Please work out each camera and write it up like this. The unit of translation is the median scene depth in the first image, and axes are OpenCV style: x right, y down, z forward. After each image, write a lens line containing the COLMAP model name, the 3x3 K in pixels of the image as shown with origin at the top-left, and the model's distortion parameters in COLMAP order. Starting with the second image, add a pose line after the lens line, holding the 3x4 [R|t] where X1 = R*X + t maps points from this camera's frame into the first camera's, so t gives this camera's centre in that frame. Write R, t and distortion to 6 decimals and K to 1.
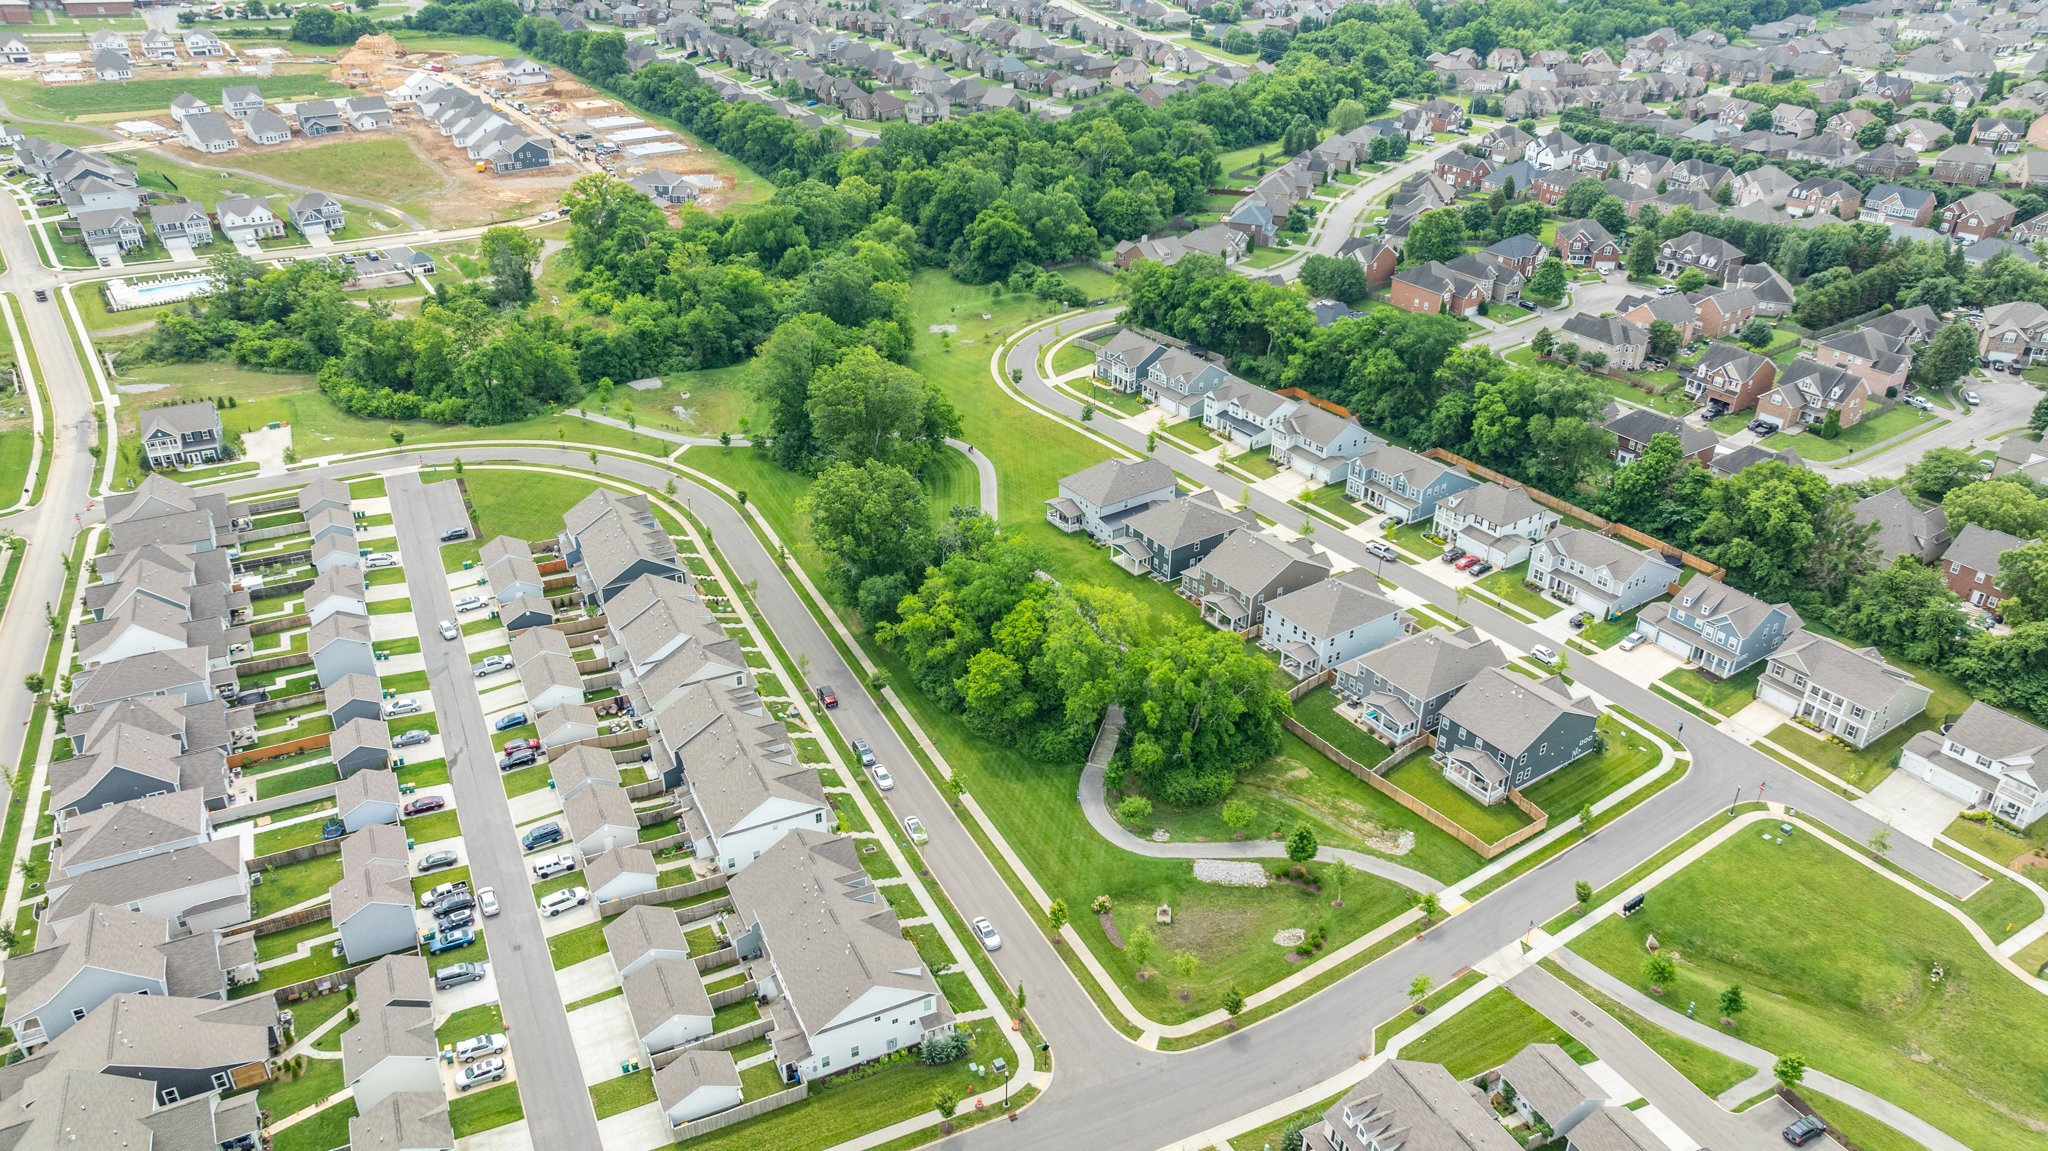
lens RADIAL K [[1443.6, 0, 1024.0], [0, 1443.6, 575.5], [0, 0, 1]] dist [0.005763, 0.002526]
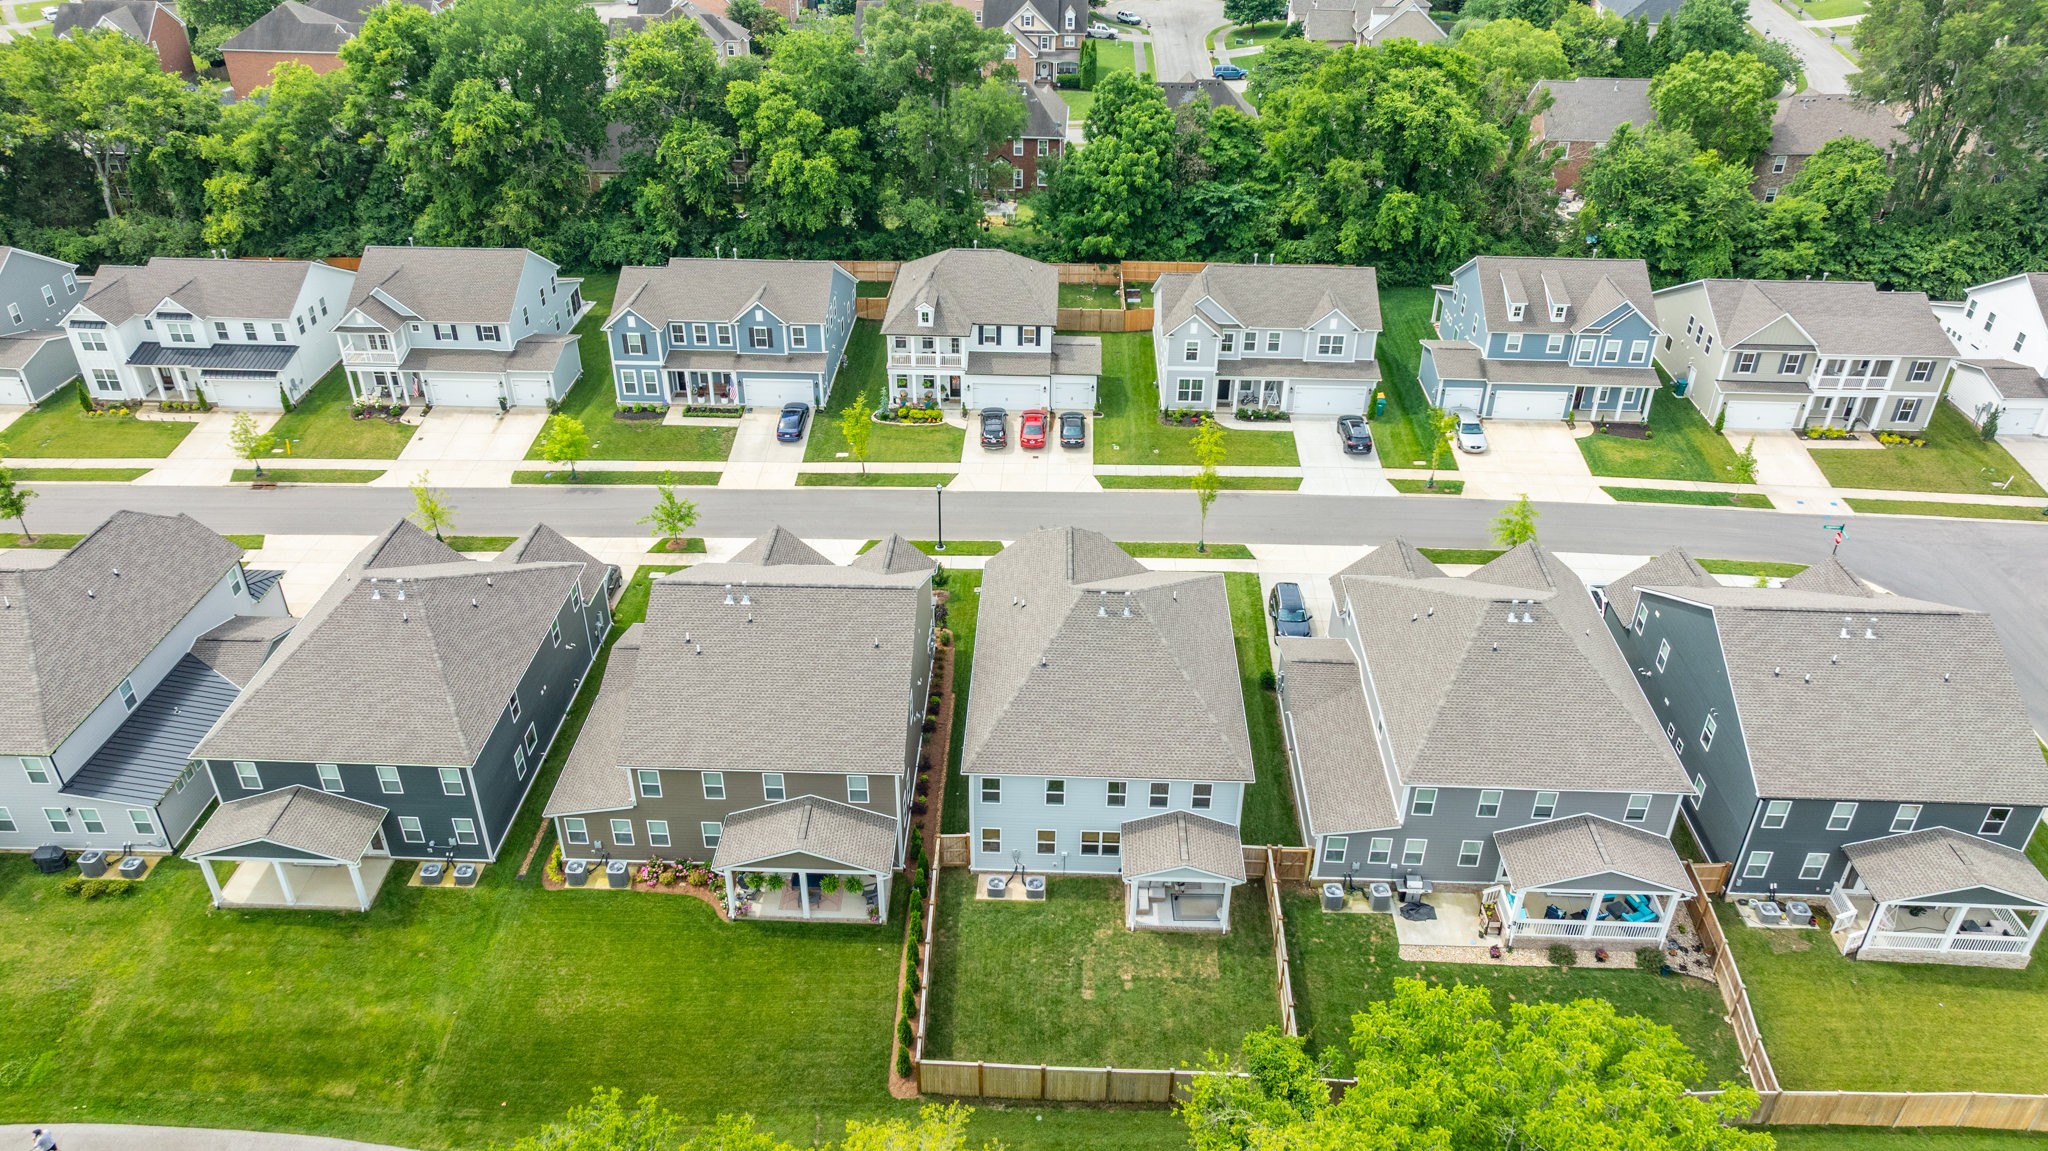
lens RADIAL K [[1443.6, 0, 1024.0], [0, 1443.6, 575.5], [0, 0, 1]] dist [0.005763, 0.002526]
pose [[0.596784, -0.429153, 0.677994, -0.005237], [0.388013, 0.893942, 0.224306, -0.064393], [-0.702349, 0.129208, 0.700008, 0.671484]]
